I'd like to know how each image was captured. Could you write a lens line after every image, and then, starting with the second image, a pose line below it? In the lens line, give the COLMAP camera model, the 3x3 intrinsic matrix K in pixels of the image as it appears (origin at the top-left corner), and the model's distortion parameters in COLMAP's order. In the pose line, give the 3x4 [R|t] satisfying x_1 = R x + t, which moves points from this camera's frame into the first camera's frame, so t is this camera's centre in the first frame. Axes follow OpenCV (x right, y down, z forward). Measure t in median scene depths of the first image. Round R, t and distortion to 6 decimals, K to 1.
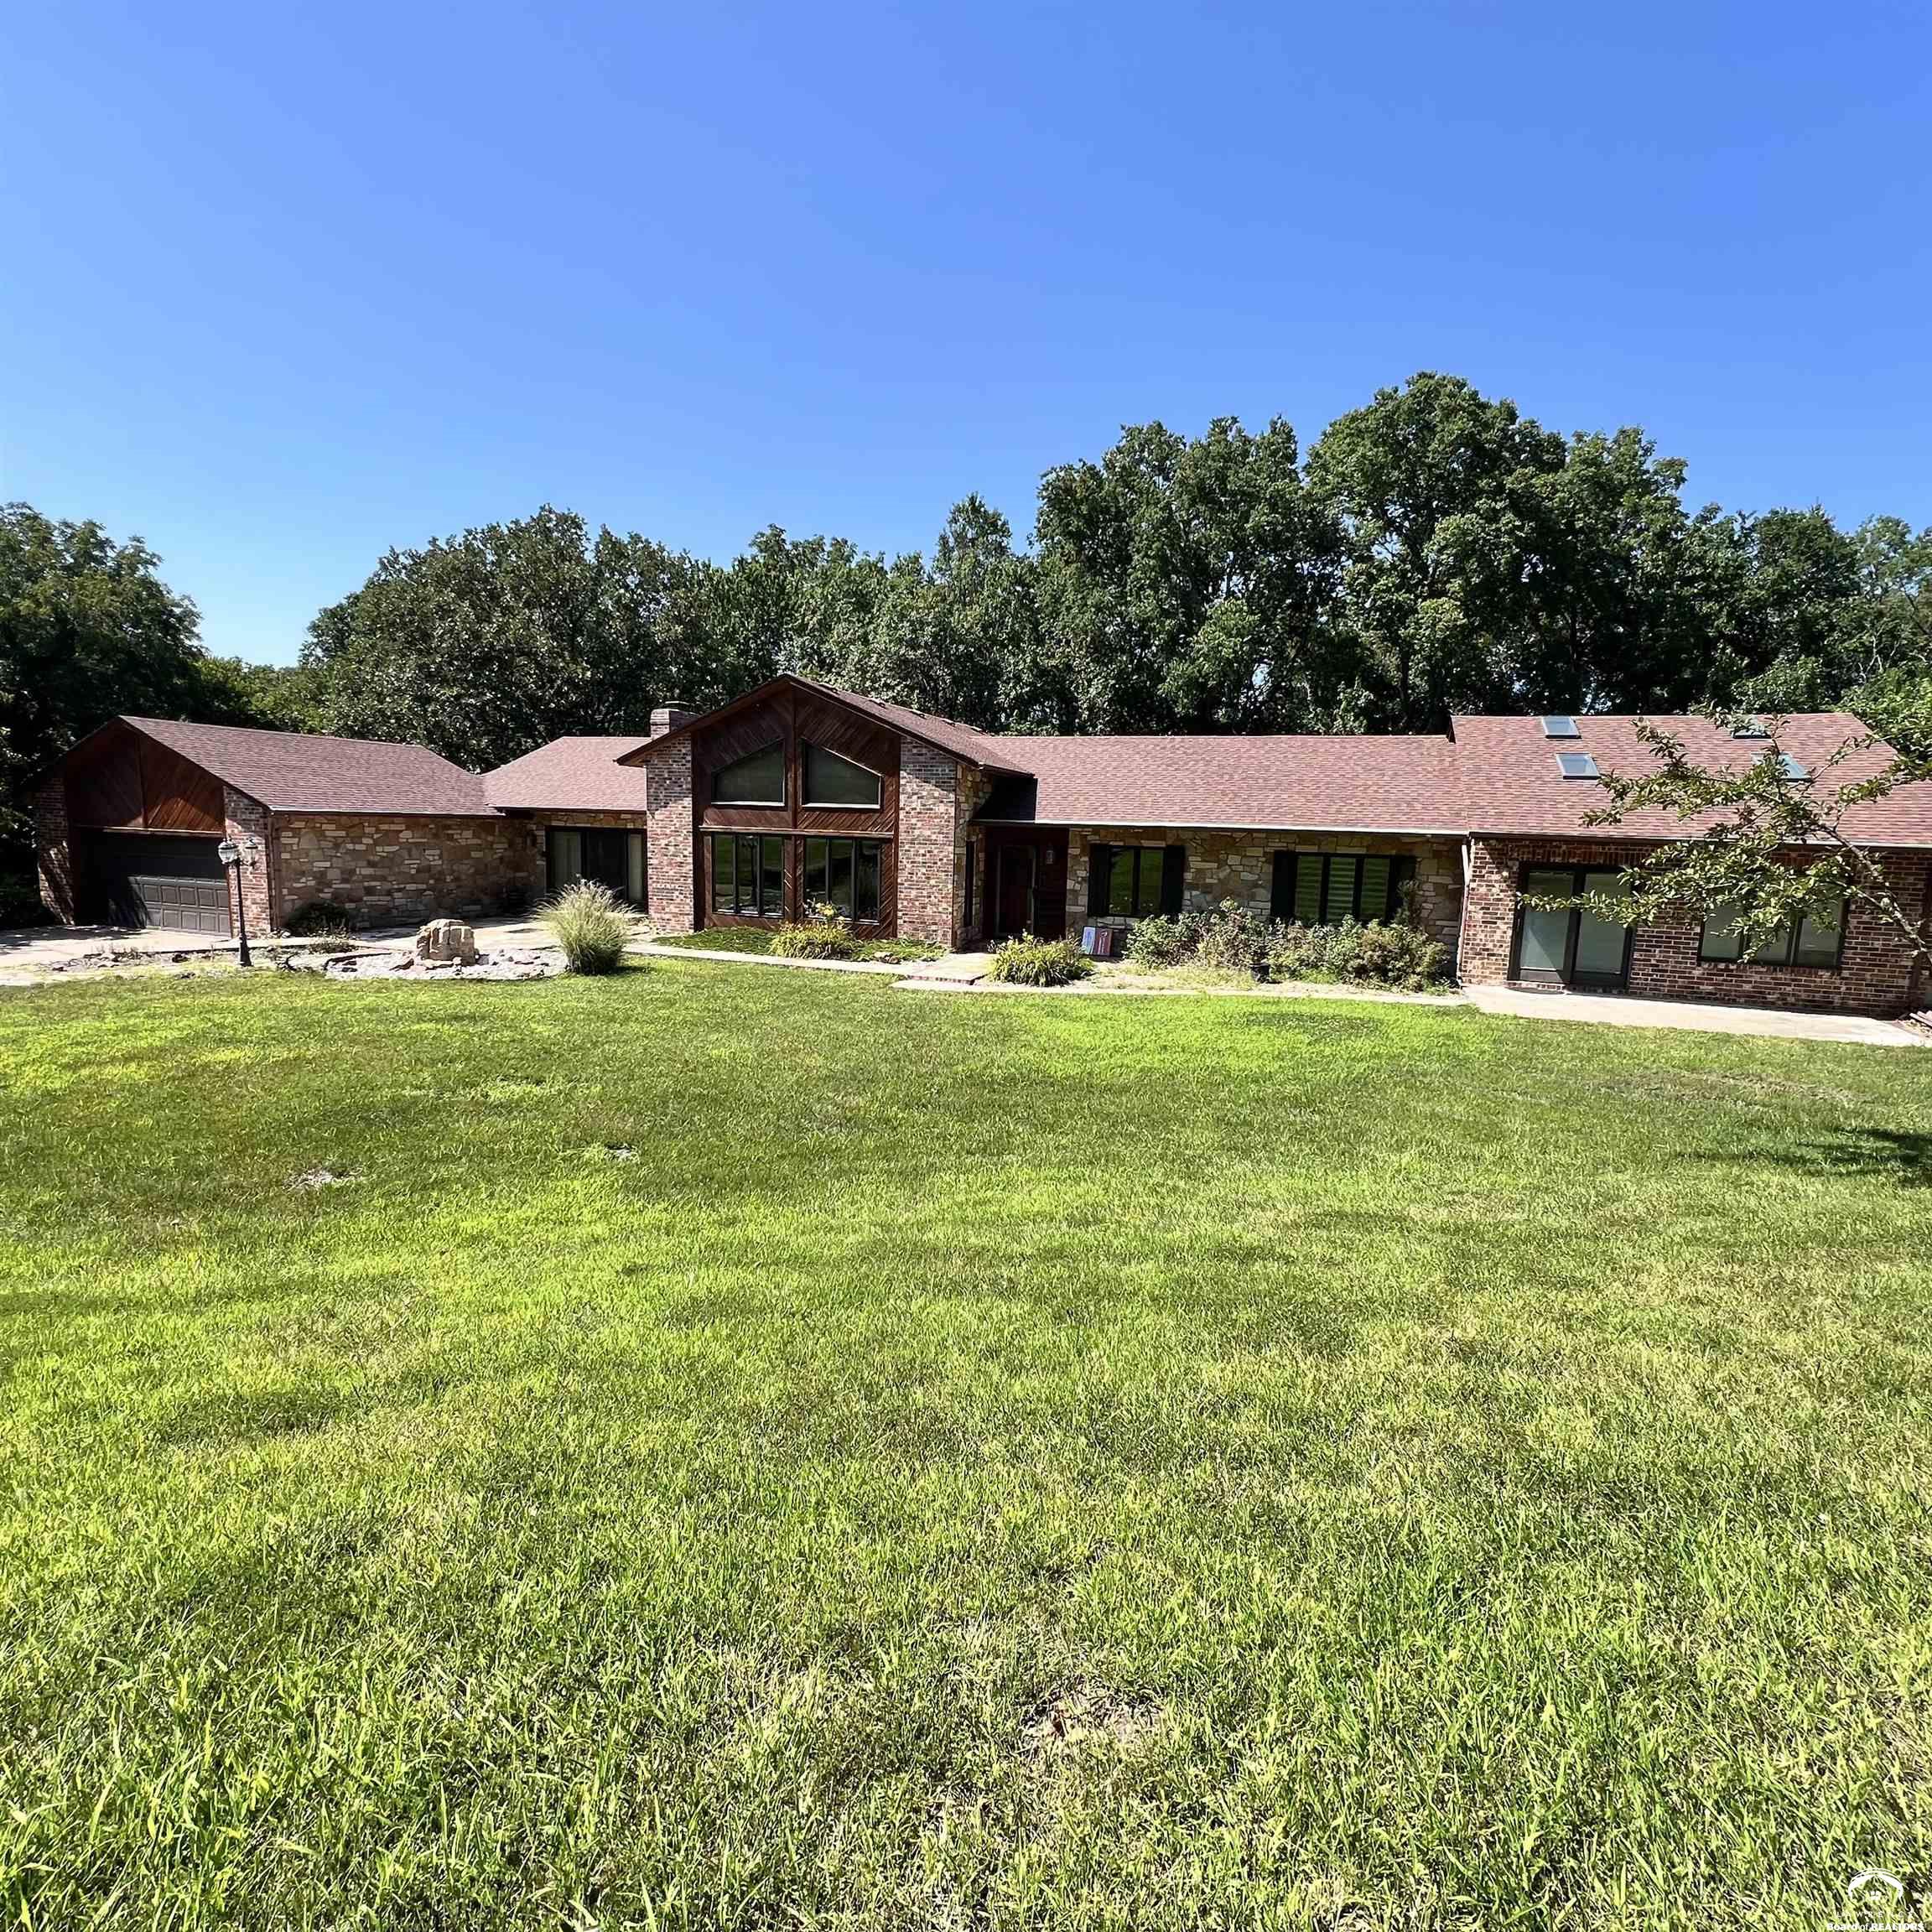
lens RADIAL K [[1078.5, 0, 966.0], [0, 1078.5, 966.0], [0, 0, 1]] dist [0.007279, 0.001182]
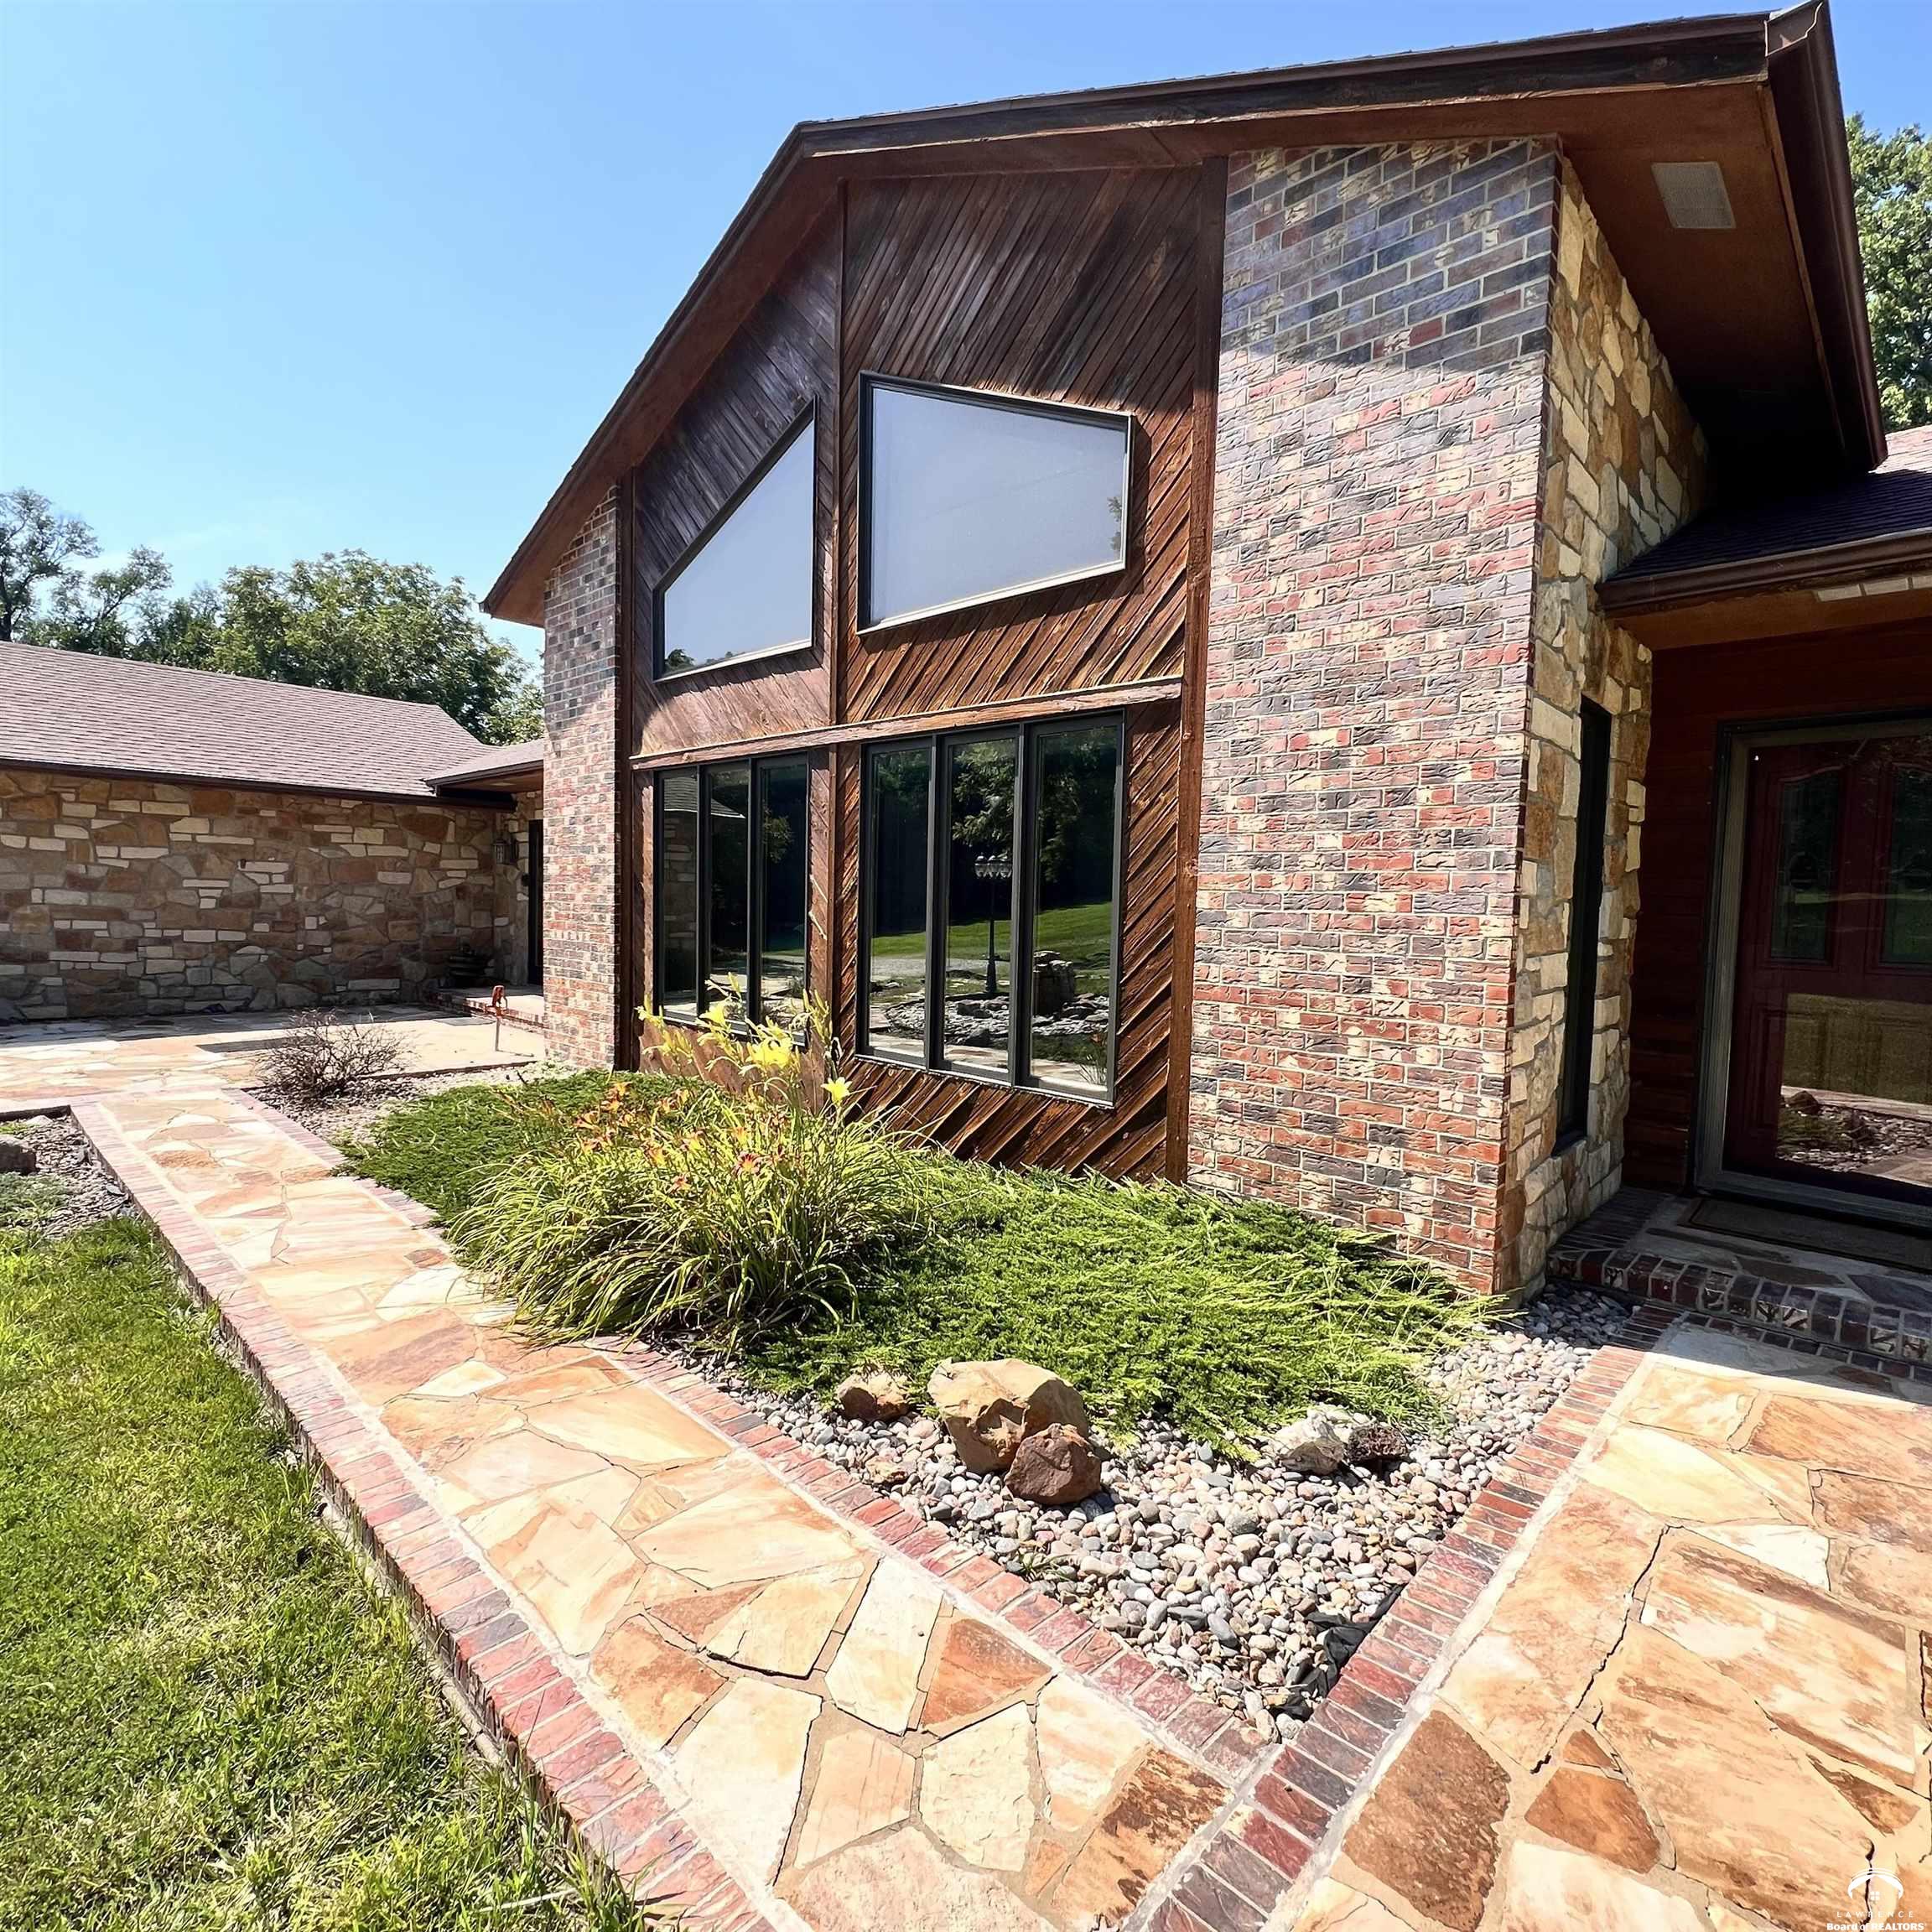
lens RADIAL K [[1015.9, 0, 966.0], [0, 1015.9, 966.0], [0, 0, 1]] dist [-0.002653, -0.000294]
pose [[0.916398, 0.020054, -0.399764, -0.025687], [-0.052350, 0.996170, -0.070031, -0.050079], [0.396829, 0.085103, 0.913939, 0.786760]]
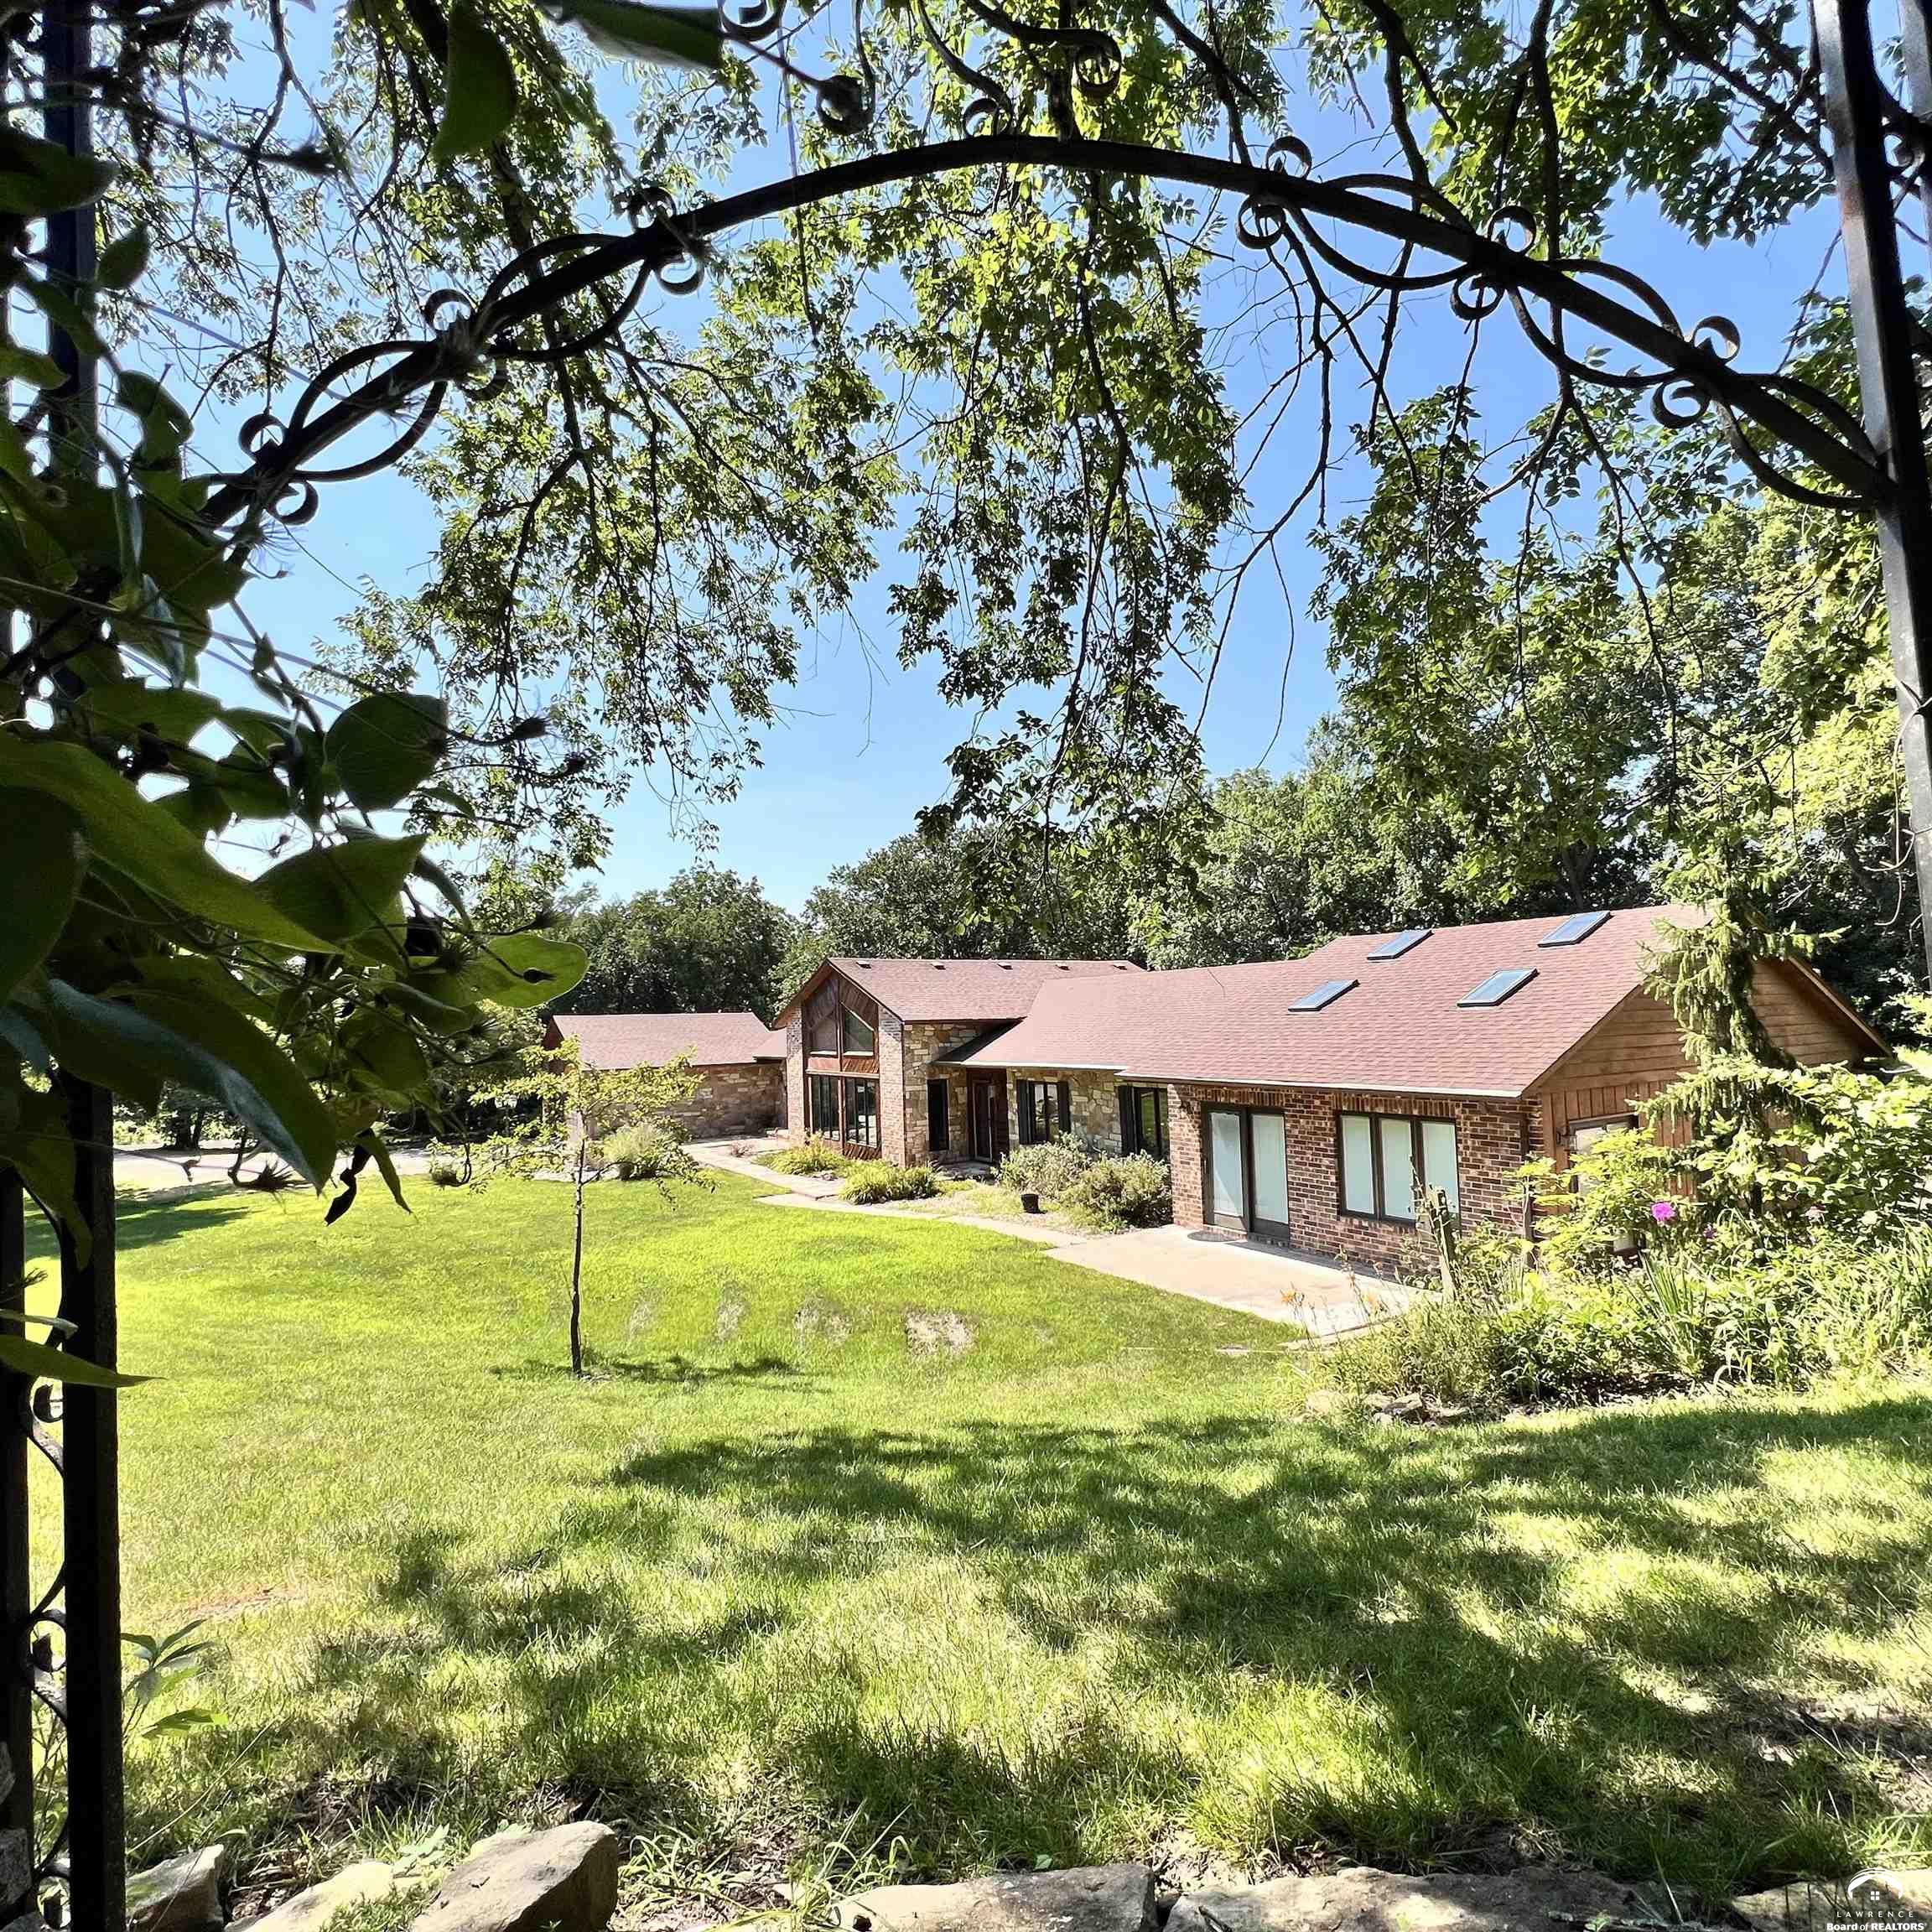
lens RADIAL K [[1078.5, 0, 966.0], [0, 1078.5, 966.0], [0, 0, 1]] dist [0.007279, 0.001182]
pose [[0.782081, -0.080082, -0.618009, 0.782553], [-0.035205, 0.984447, -0.172116, -0.033234], [0.622181, 0.156365, 0.767099, 0.071308]]
